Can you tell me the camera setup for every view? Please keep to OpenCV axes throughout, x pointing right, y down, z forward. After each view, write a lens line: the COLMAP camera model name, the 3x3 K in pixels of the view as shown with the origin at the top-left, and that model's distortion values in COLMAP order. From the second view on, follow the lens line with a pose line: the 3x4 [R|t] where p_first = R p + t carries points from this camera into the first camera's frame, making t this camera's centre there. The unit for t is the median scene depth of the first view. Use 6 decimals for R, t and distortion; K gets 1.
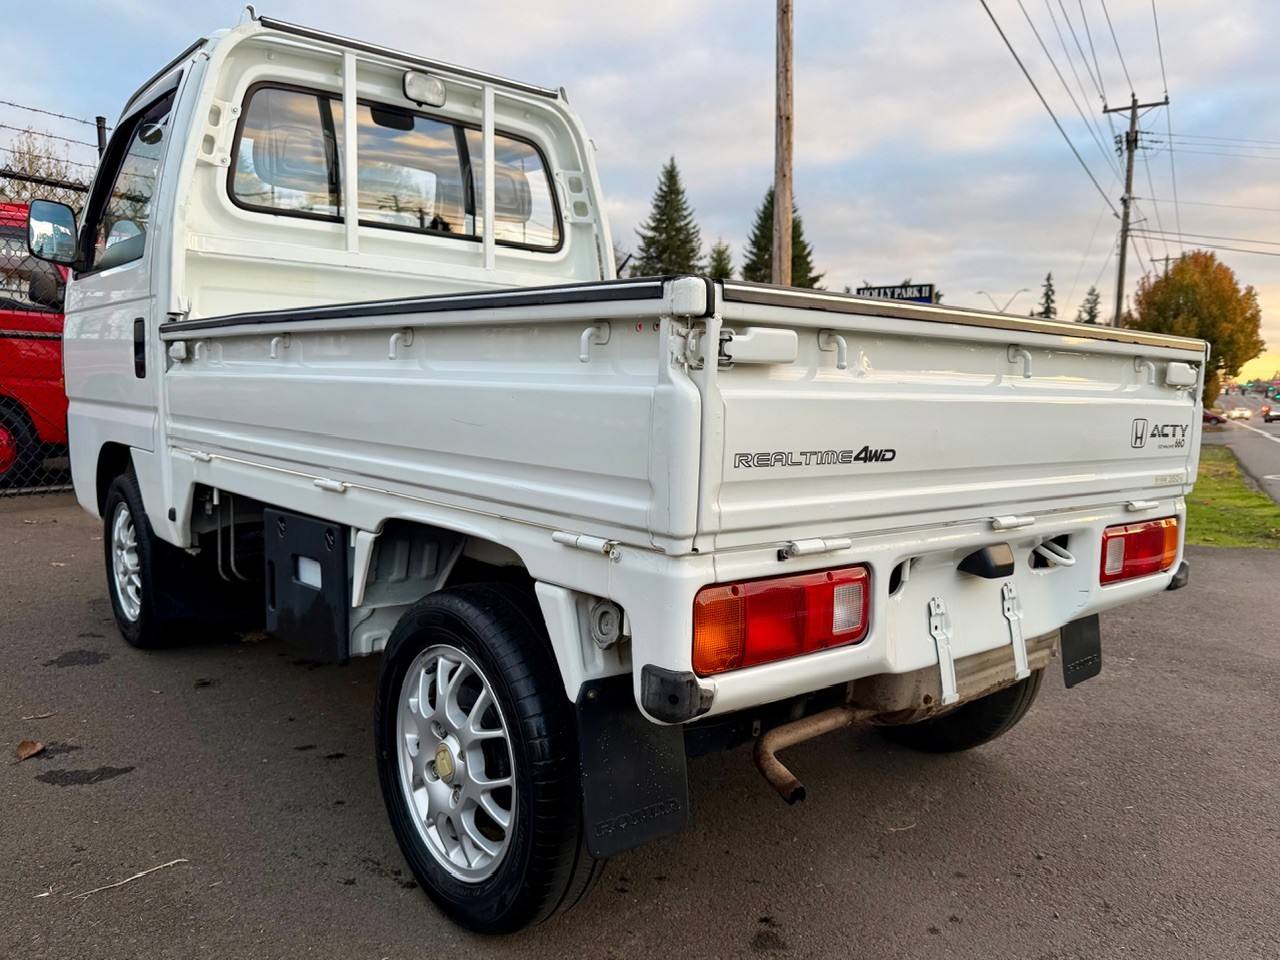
lens RADIAL K [[946.2, 0, 642.0], [0, 946.2, 491.5], [0, 0, 1]] dist [0.069993, -0.097792]
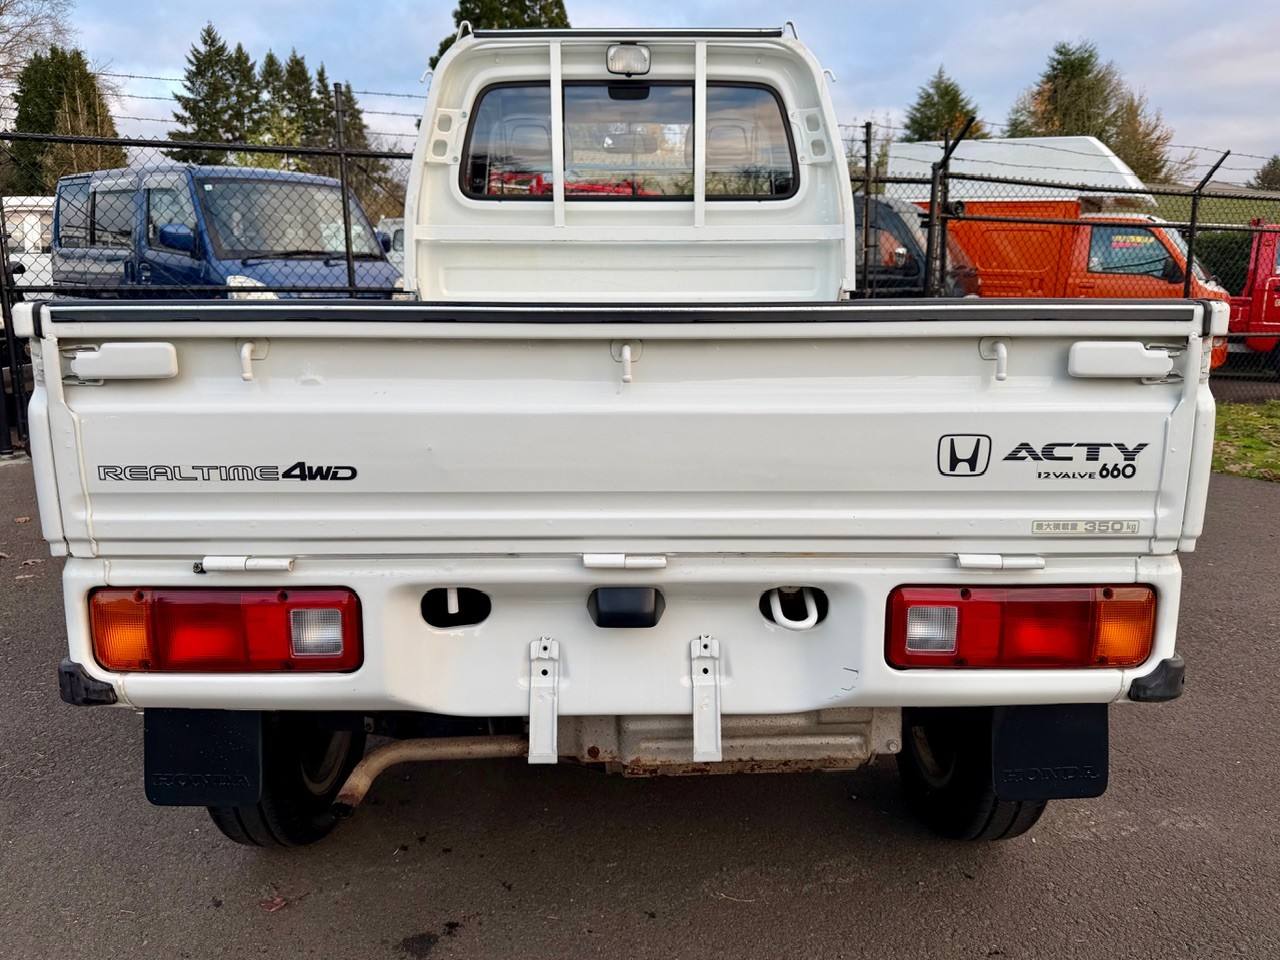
lens RADIAL K [[894.9, 0, 640.0], [0, 894.9, 480.0], [0, 0, 1]] dist [0.065545, -0.144060]
pose [[0.780674, 0.092765, -0.618015, 0.792774], [-0.047687, 0.994881, 0.089095, -0.095586], [0.623116, -0.040083, 0.781101, 0.408874]]
